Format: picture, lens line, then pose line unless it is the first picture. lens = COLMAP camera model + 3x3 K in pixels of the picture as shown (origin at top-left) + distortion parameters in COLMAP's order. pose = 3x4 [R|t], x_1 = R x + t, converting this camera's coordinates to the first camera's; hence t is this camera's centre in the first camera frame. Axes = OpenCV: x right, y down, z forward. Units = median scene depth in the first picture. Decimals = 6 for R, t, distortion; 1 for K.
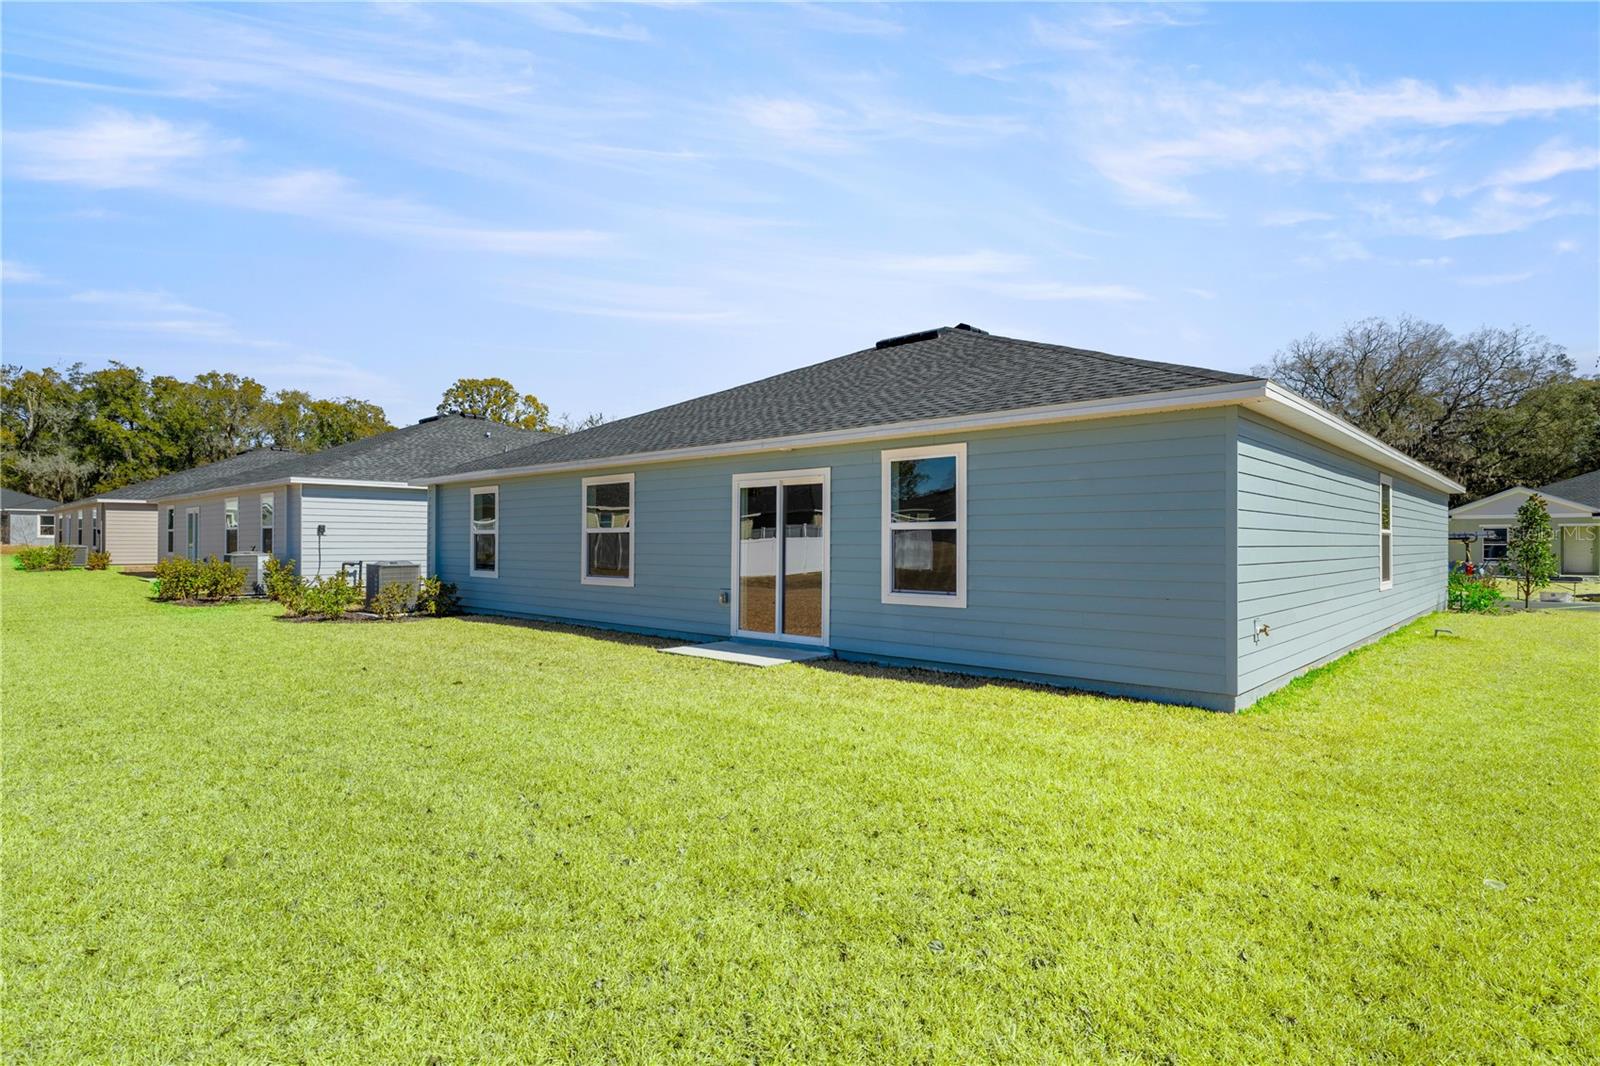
lens RADIAL K [[836.1, 0, 800.0], [0, 836.1, 533.0], [0, 0, 1]] dist [0.000387, 0.000017]
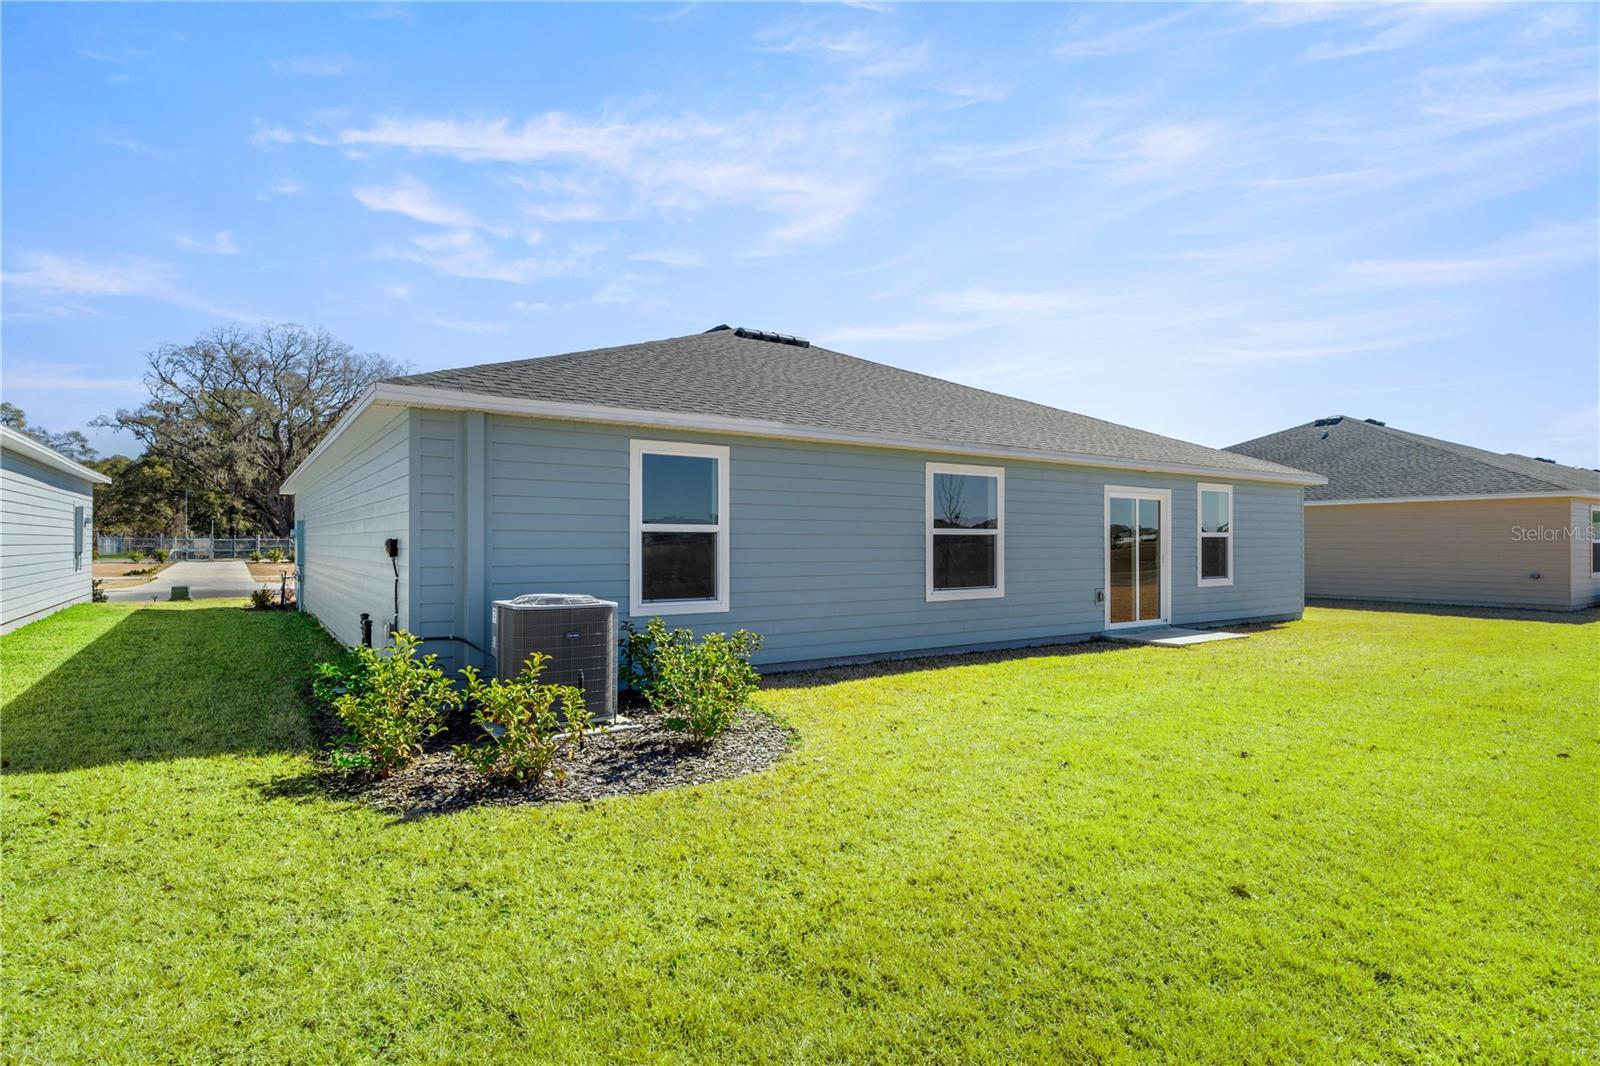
lens RADIAL K [[836.1, 0, 800.0], [0, 836.1, 533.0], [0, 0, 1]] dist [0.000387, 0.000017]
pose [[0.227394, 0.012615, 0.973721, -1.030913], [-0.007591, 0.999909, -0.011182, 0.008388], [-0.973773, -0.004848, 0.227469, 0.944724]]
